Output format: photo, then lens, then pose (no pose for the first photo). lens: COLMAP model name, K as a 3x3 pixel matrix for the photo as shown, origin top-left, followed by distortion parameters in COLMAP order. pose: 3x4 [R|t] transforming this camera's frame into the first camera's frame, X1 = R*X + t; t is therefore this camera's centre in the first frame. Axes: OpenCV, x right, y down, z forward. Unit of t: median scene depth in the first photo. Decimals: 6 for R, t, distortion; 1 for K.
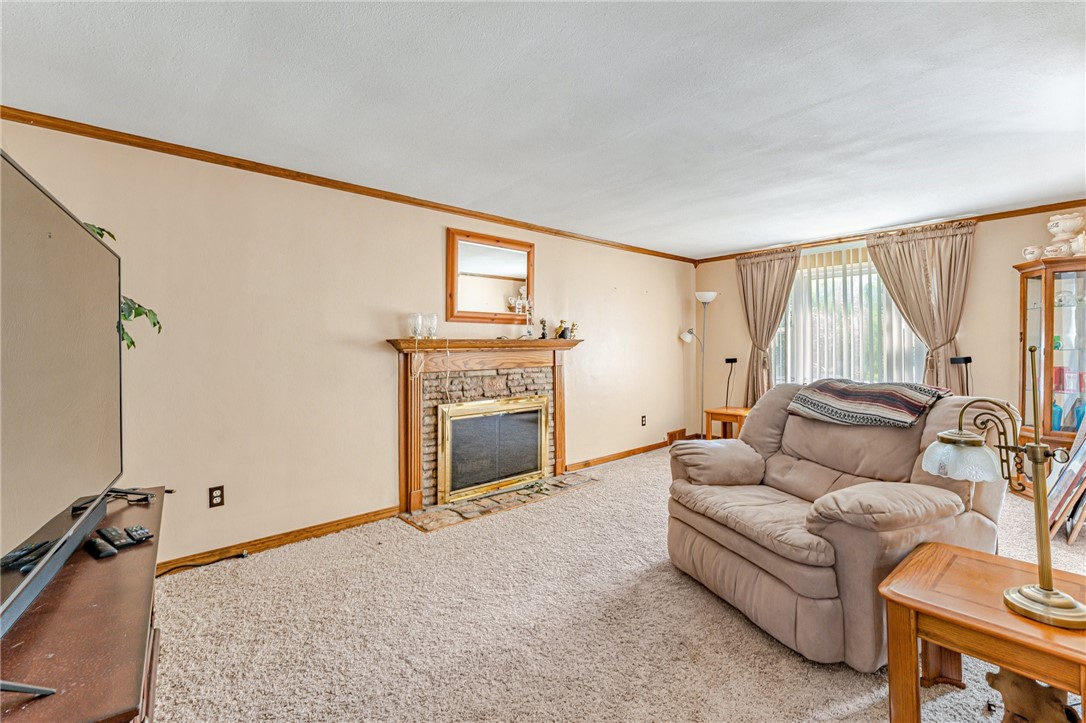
lens RADIAL K [[463.0, 0, 544.2], [0, 463.0, 358.6], [0, 0, 1]] dist [-0.002582, -0.000192]
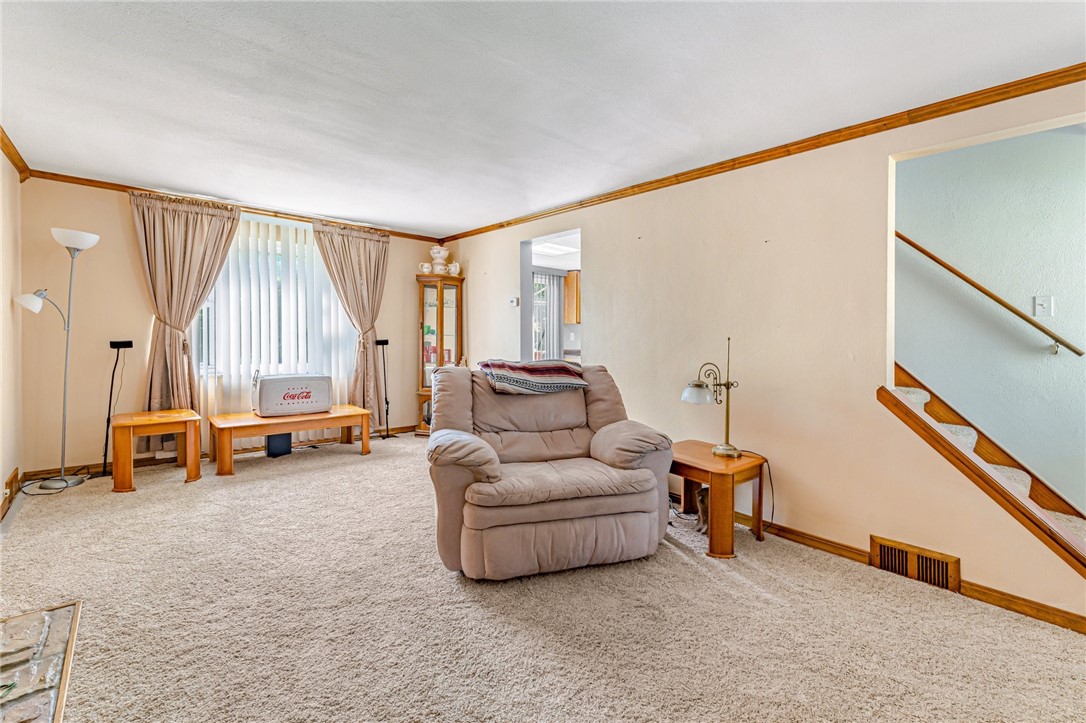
lens RADIAL K [[463.0, 0, 553.2], [0, 463.0, 342.0], [0, 0, 1]] dist [-0.002582, -0.000192]
pose [[0.024127, -0.003214, 0.999704, -0.326570], [-0.001462, 0.999994, 0.003250, -0.002583], [-0.999708, -0.001540, 0.024123, 0.489101]]
